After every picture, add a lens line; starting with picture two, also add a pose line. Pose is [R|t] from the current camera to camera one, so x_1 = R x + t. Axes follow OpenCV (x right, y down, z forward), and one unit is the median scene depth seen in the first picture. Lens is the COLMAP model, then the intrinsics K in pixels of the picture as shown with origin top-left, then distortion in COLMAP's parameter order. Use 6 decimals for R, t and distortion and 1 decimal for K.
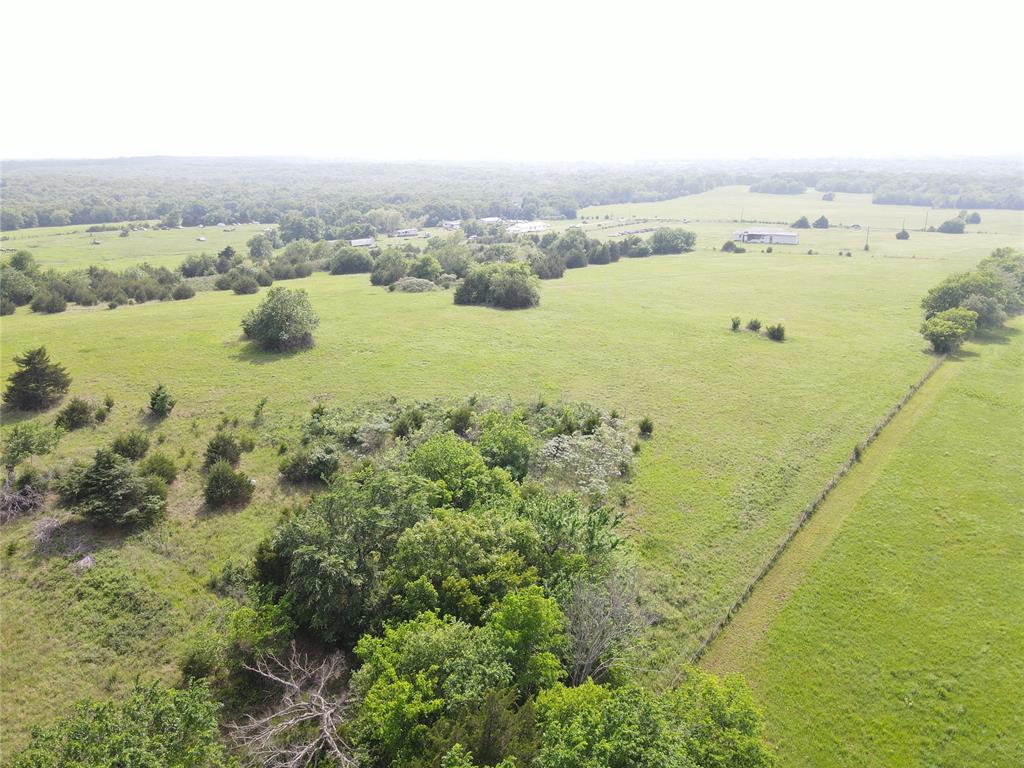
lens RADIAL K [[748.8, 0, 516.6], [0, 748.8, 377.4], [0, 0, 1]] dist [0.011753, 0.007563]
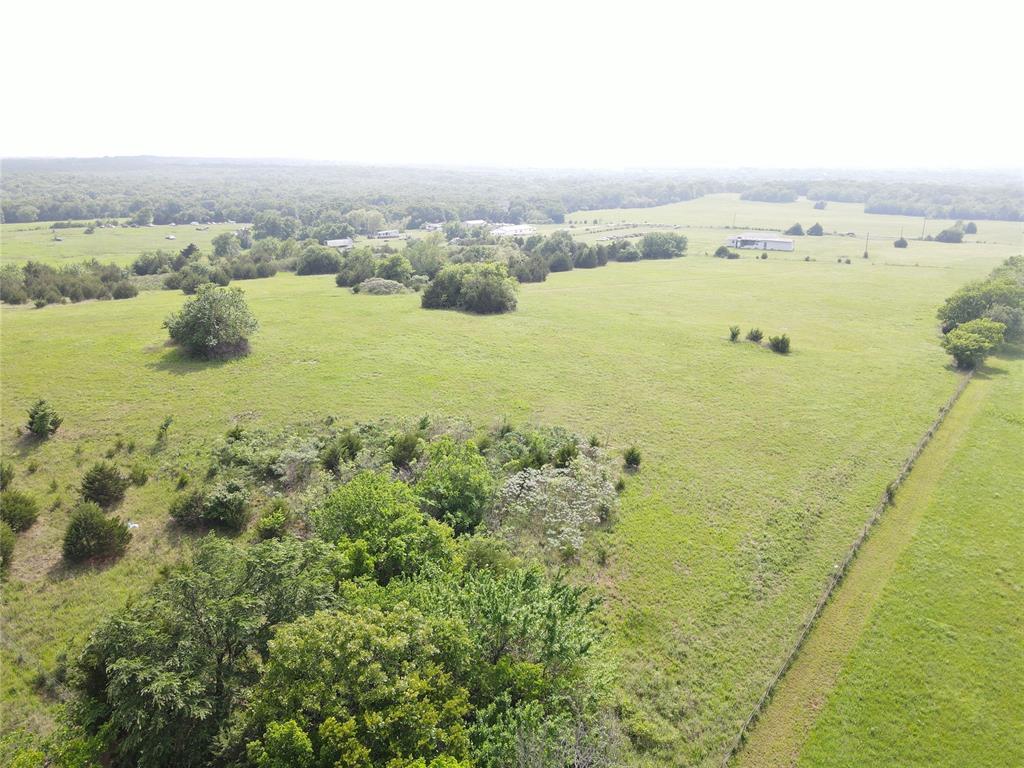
lens RADIAL K [[748.8, 0, 516.6], [0, 748.8, 377.4], [0, 0, 1]] dist [0.011753, 0.007563]
pose [[0.999815, 0.011412, 0.015497, 0.015787], [-0.011280, 0.999900, -0.008574, -0.006925], [-0.015594, 0.008398, 0.999843, 0.088666]]
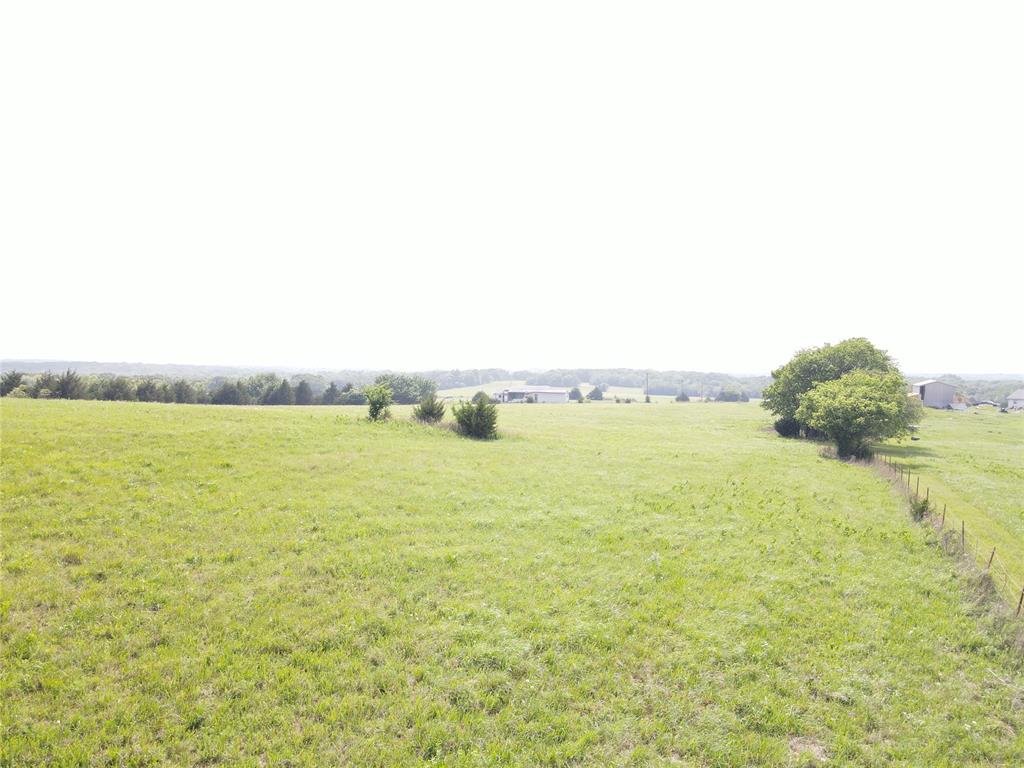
lens RADIAL K [[748.8, 0, 516.6], [0, 748.8, 377.4], [0, 0, 1]] dist [0.011753, 0.007563]
pose [[0.964718, 0.014972, 0.262858, 0.199668], [0.059011, 0.960686, -0.271295, 0.018575], [-0.256586, 0.277234, 0.925908, 0.476922]]
